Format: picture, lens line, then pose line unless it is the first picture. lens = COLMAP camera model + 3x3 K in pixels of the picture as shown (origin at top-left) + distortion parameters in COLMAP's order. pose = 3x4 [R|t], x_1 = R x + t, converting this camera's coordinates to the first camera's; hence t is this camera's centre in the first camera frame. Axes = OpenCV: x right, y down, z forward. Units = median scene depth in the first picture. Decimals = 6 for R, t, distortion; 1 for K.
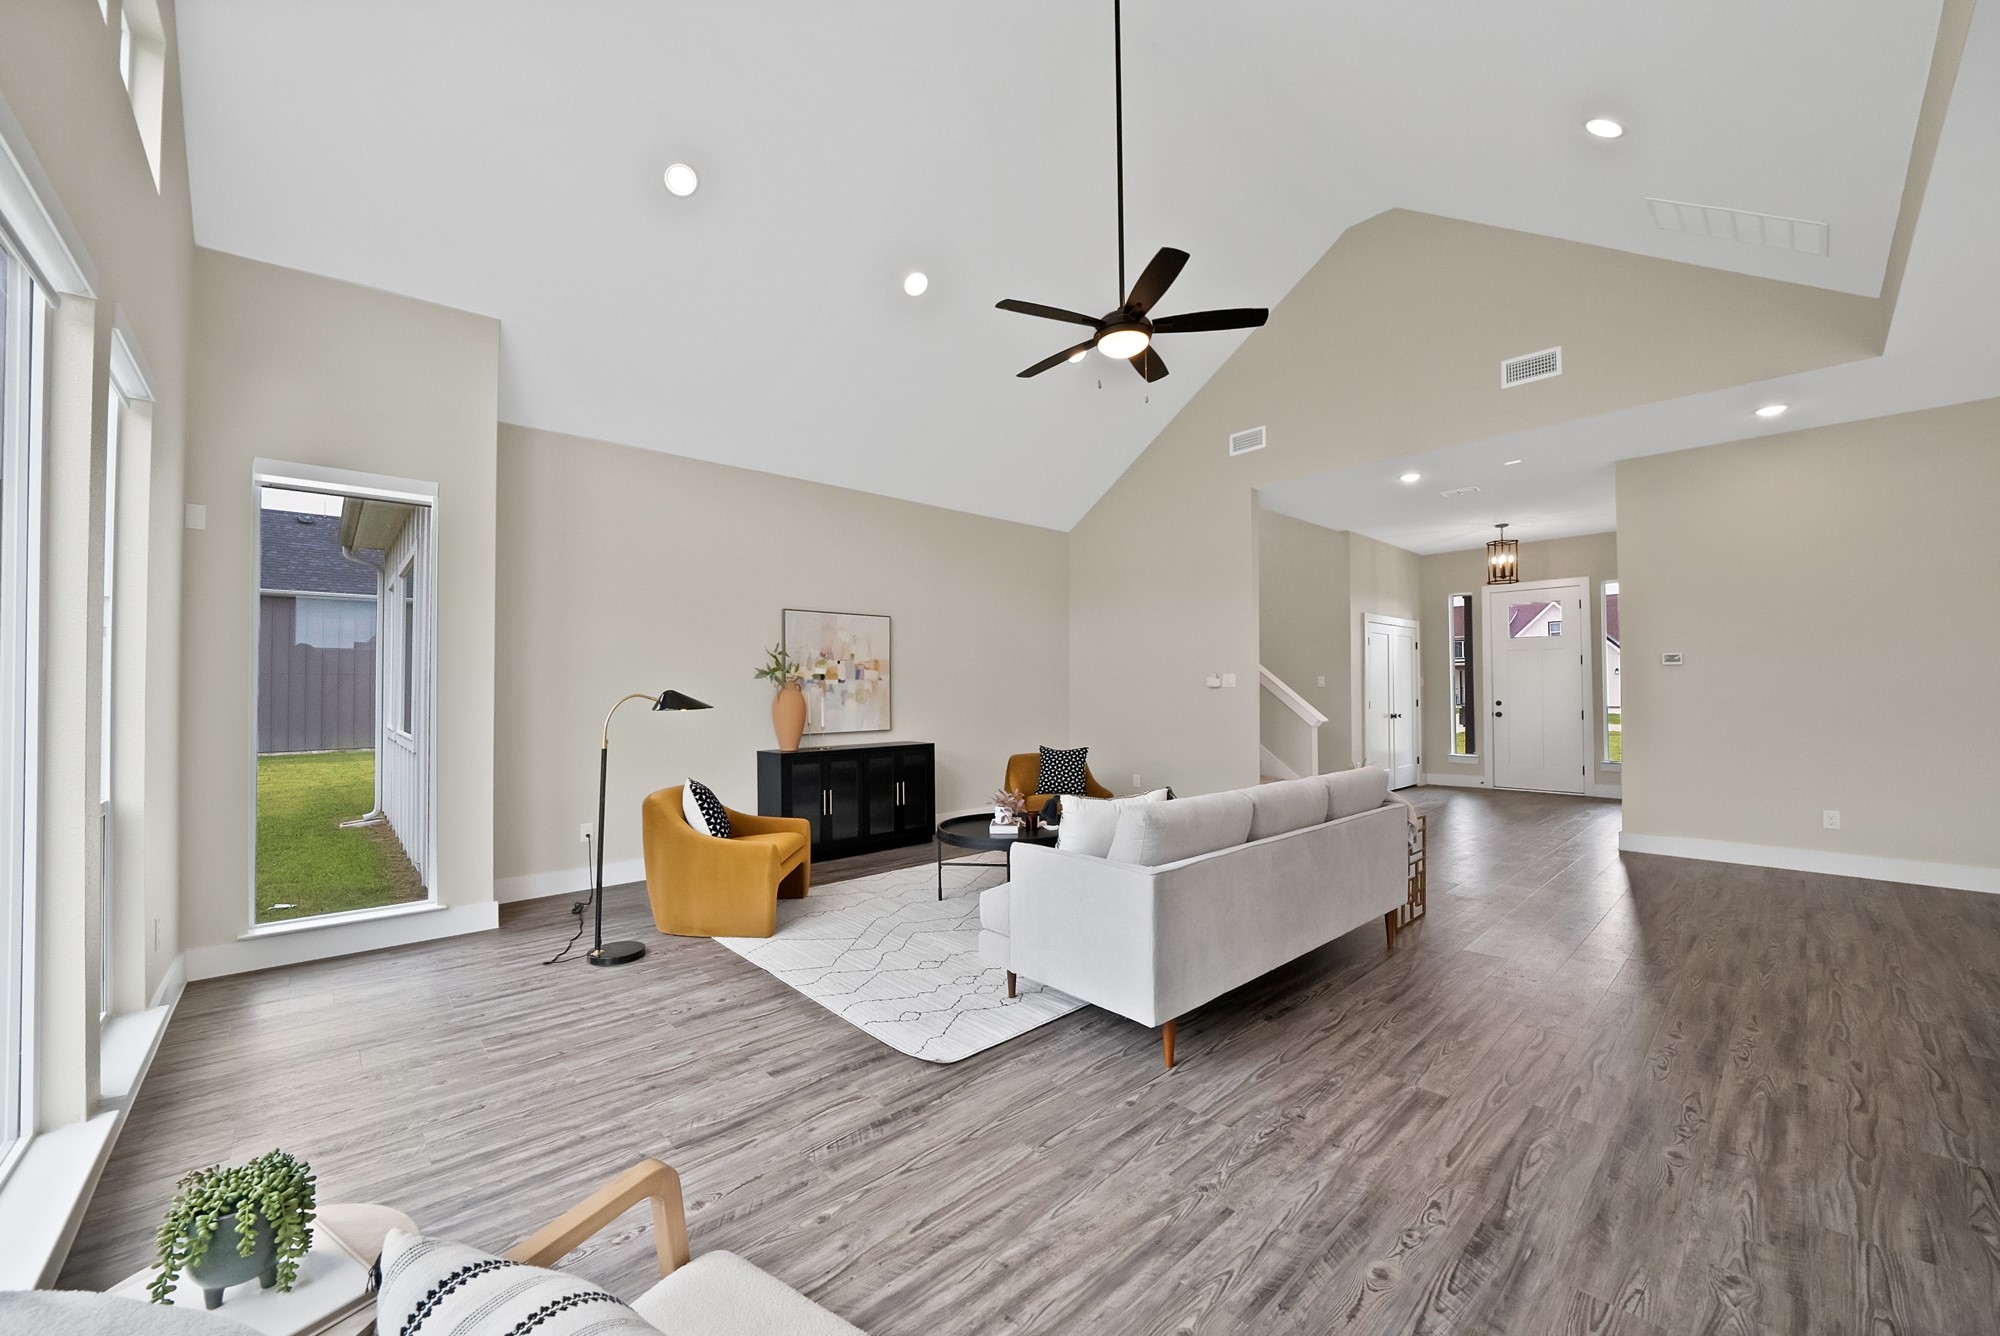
lens RADIAL K [[751.4, 0, 989.4], [0, 751.4, 678.7], [0, 0, 1]] dist [-0.020754, -0.000073]
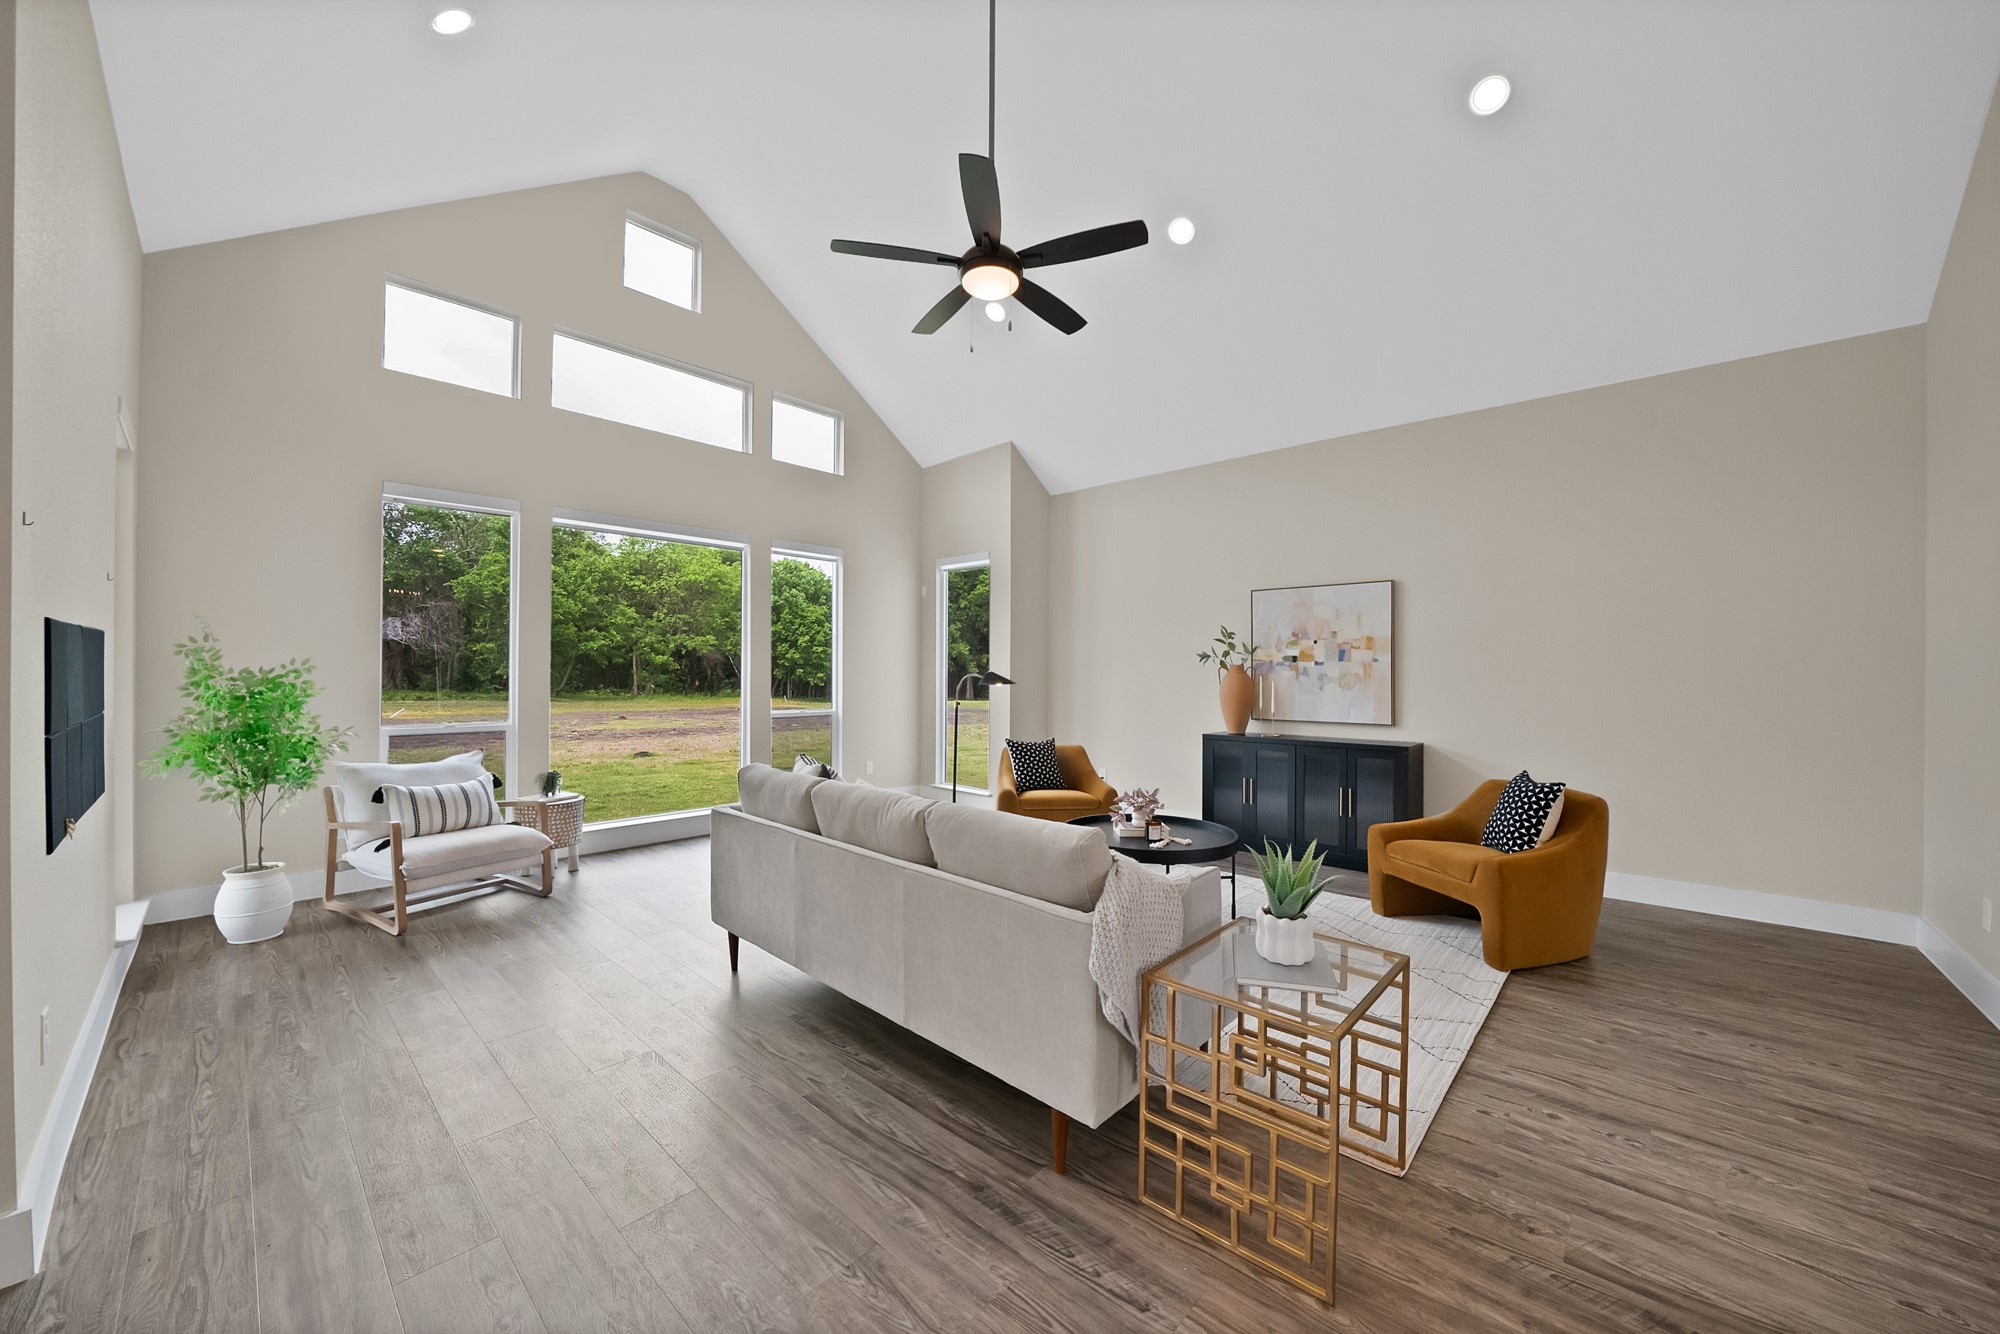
lens RADIAL K [[723.7, 0, 991.6], [0, 723.7, 670.7], [0, 0, 1]] dist [-0.027098, 0.003234]
pose [[0.078183, 0.004101, -0.996931, 1.224322], [0.009660, 0.999941, 0.004871, 0.007942], [0.996892, -0.010011, 0.078139, 1.105534]]
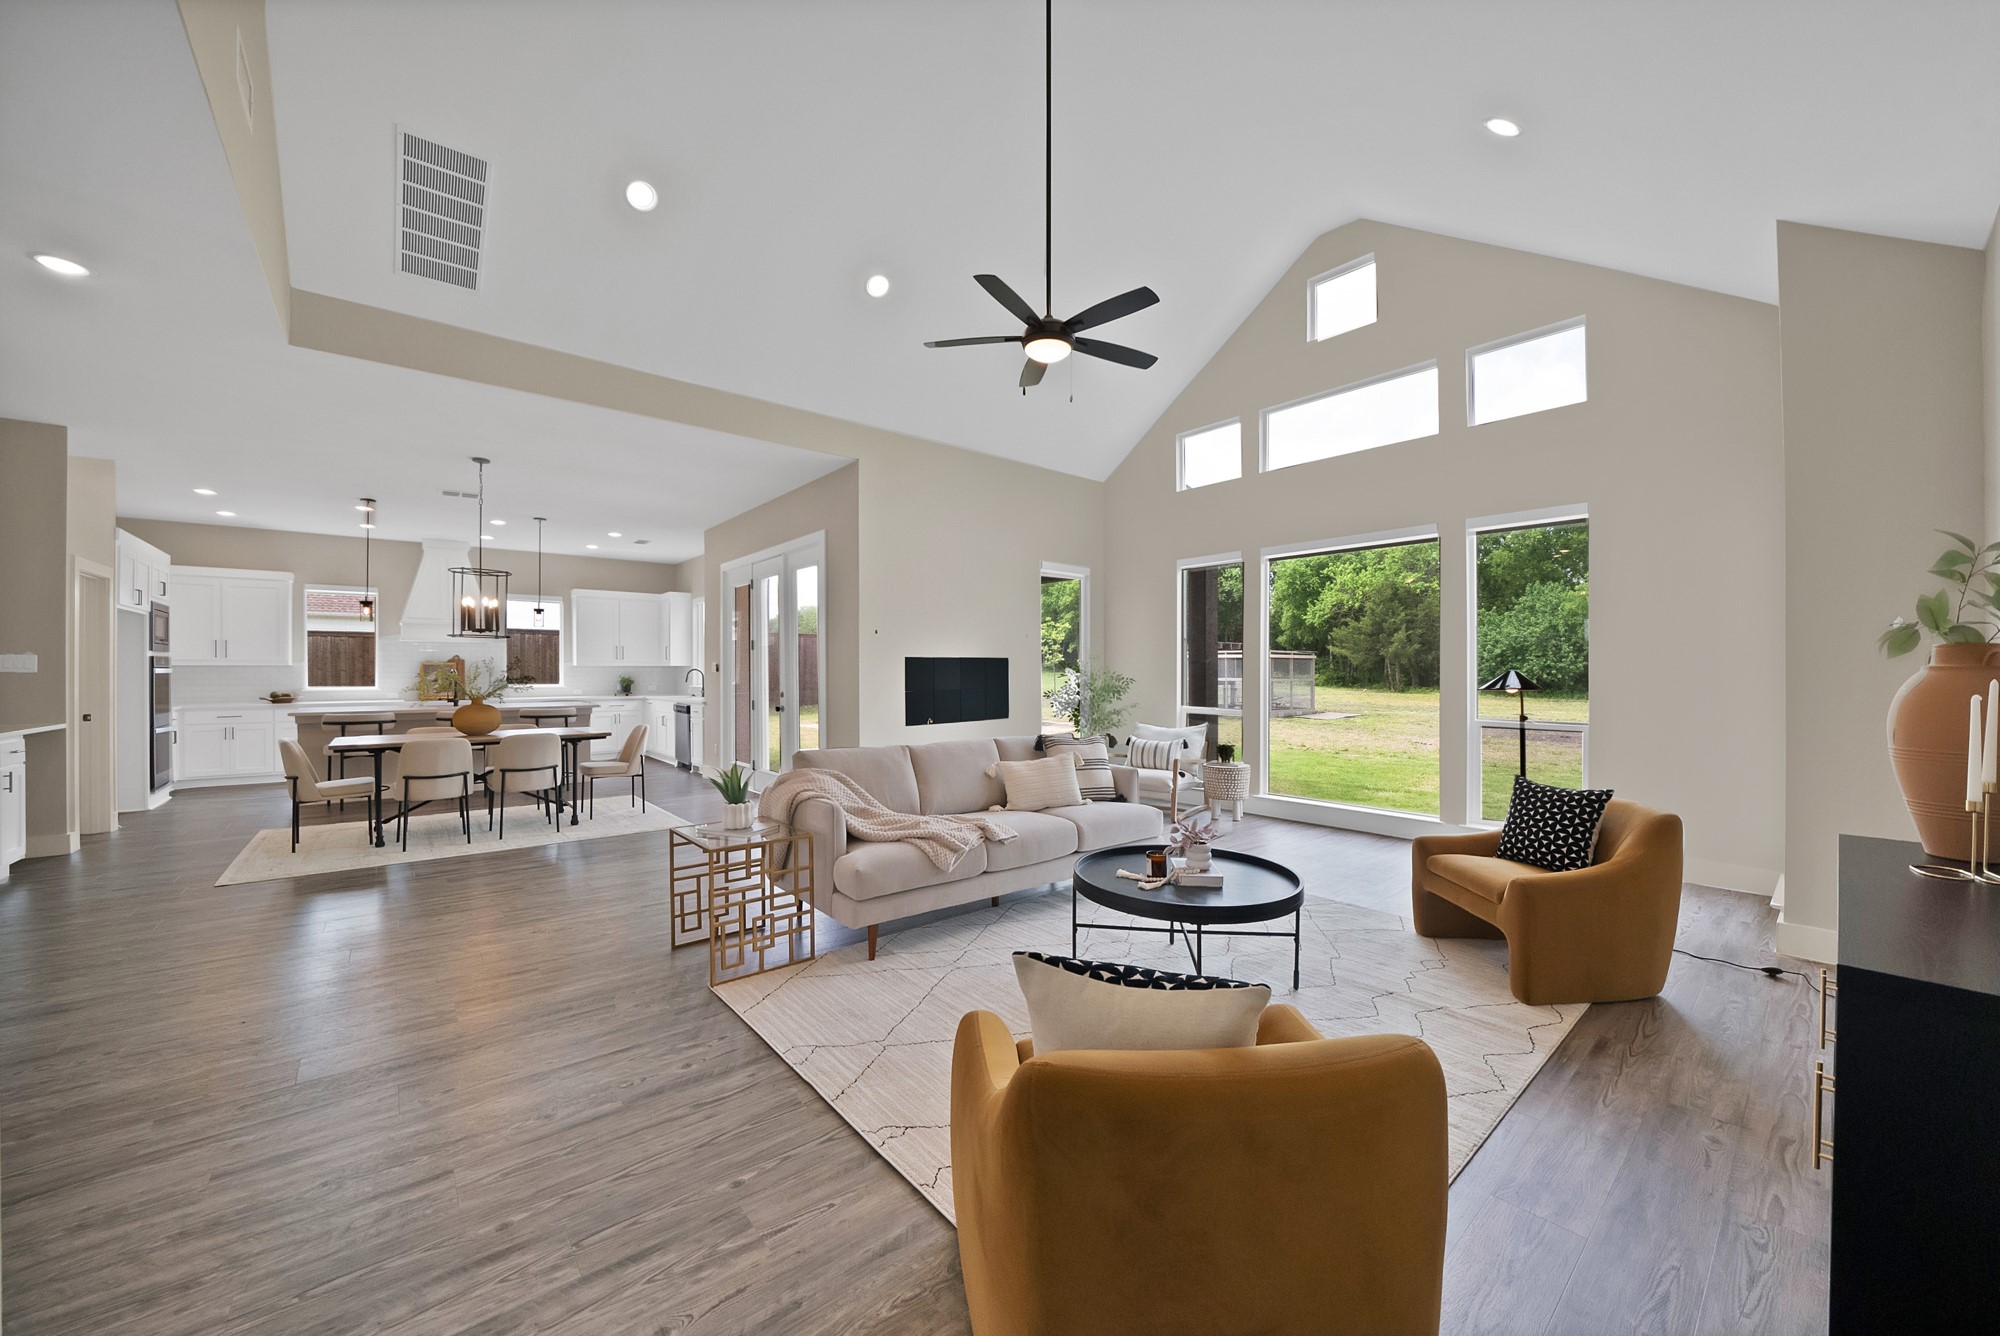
lens RADIAL K [[723.7, 0, 991.6], [0, 723.7, 671.7], [0, 0, 1]] dist [-0.027098, 0.003234]
pose [[-0.999015, 0.006463, 0.043903, 0.267116], [0.005793, 0.999865, -0.015382, 0.033325], [-0.043997, -0.015113, -0.998917, 2.397683]]
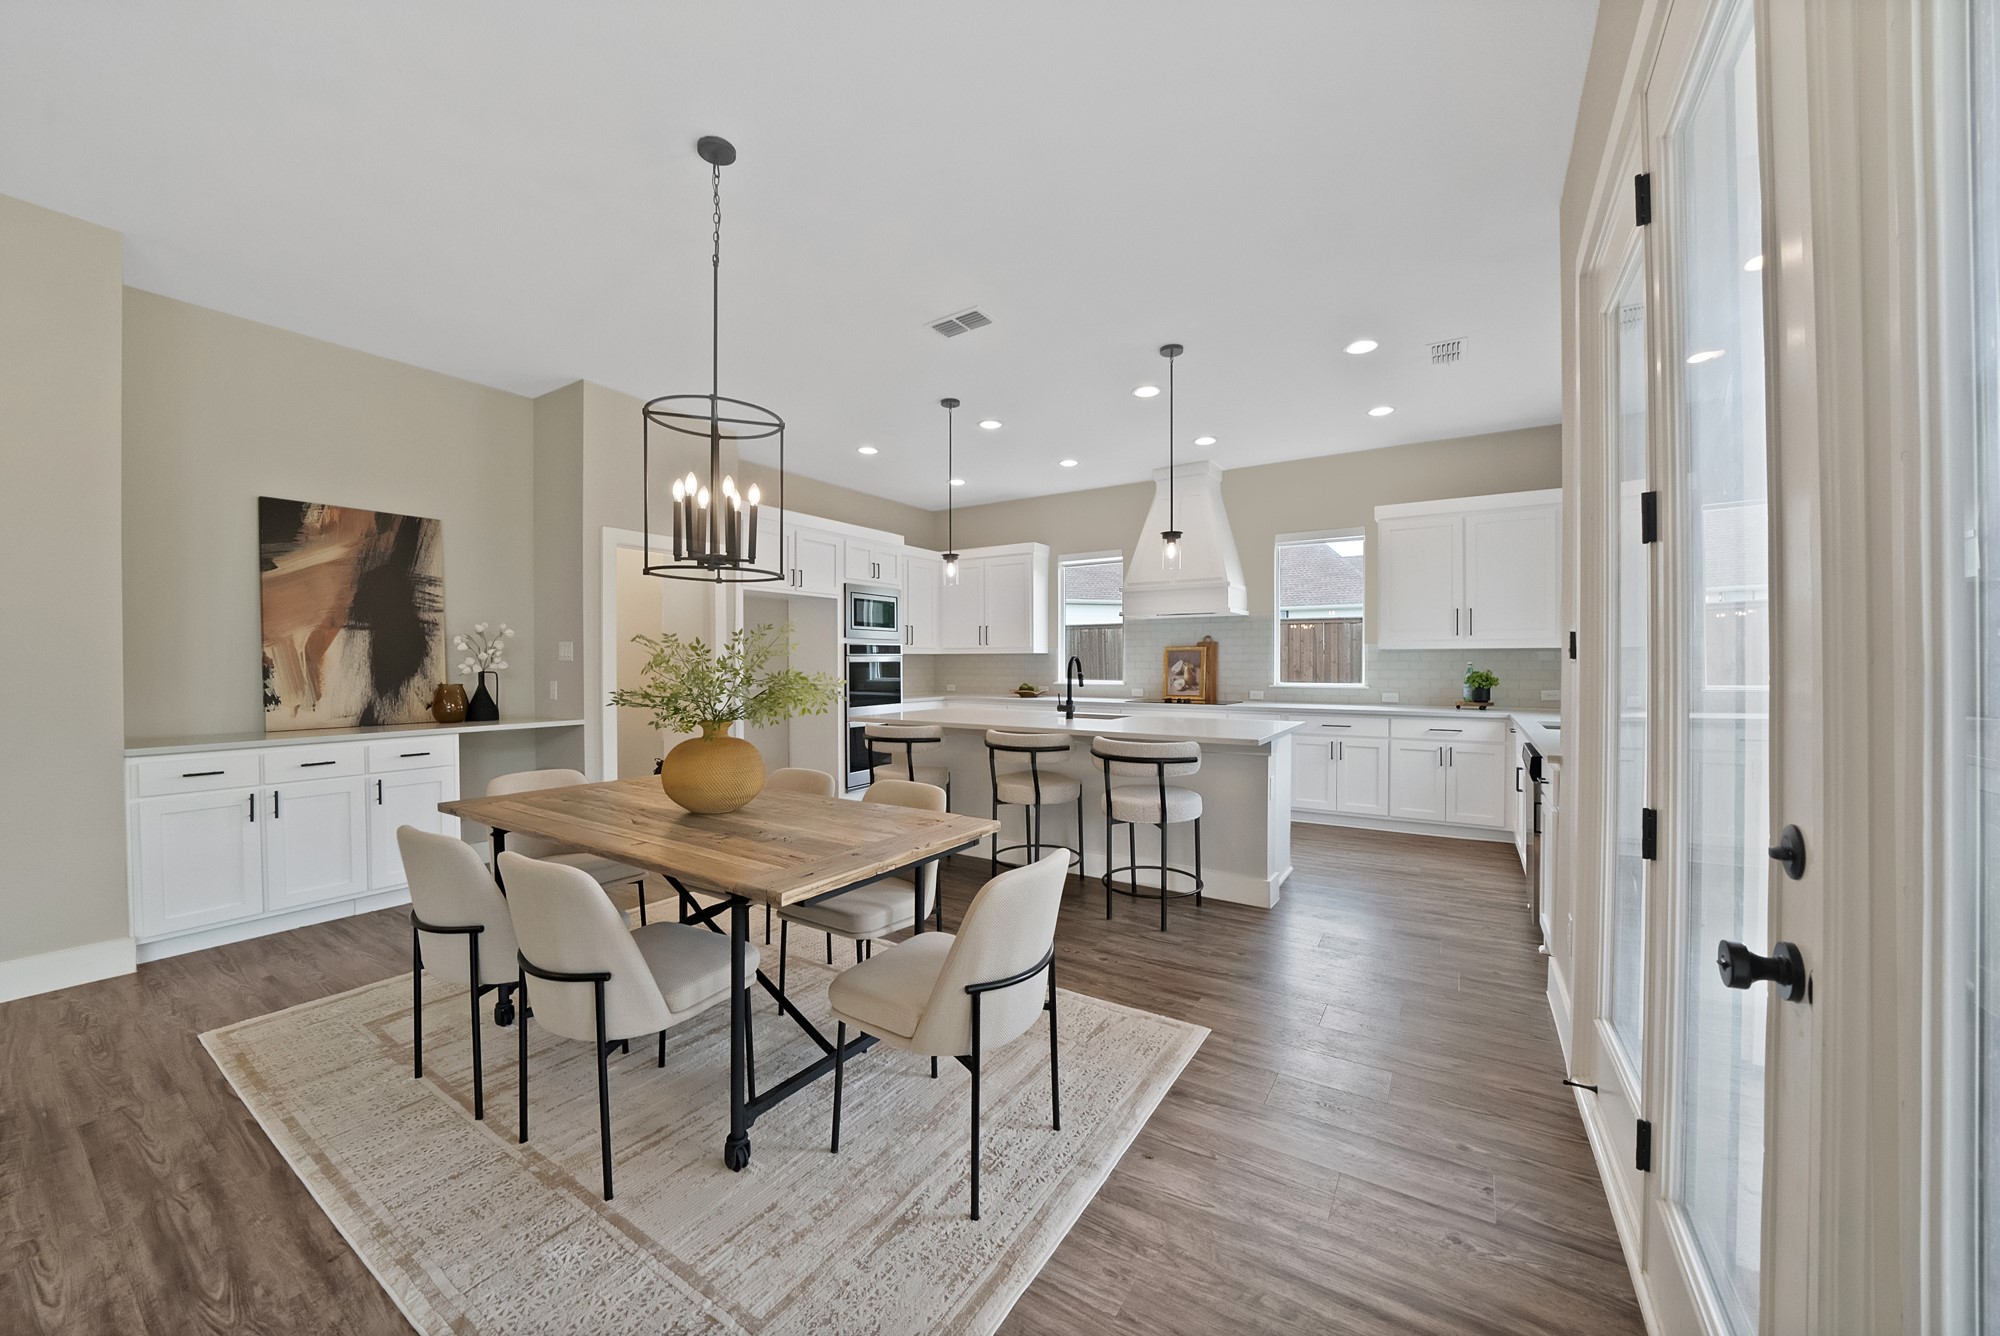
lens RADIAL K [[733.7, 0, 1000.0], [0, 733.7, 668.0], [0, 0, 1]] dist [-0.028486, 0.003595]
pose [[-0.253395, -0.003393, 0.967357, 0.858240], [-0.013160, 0.999913, 0.000060, 0.000834], [-0.967273, -0.012715, -0.253418, 0.455284]]
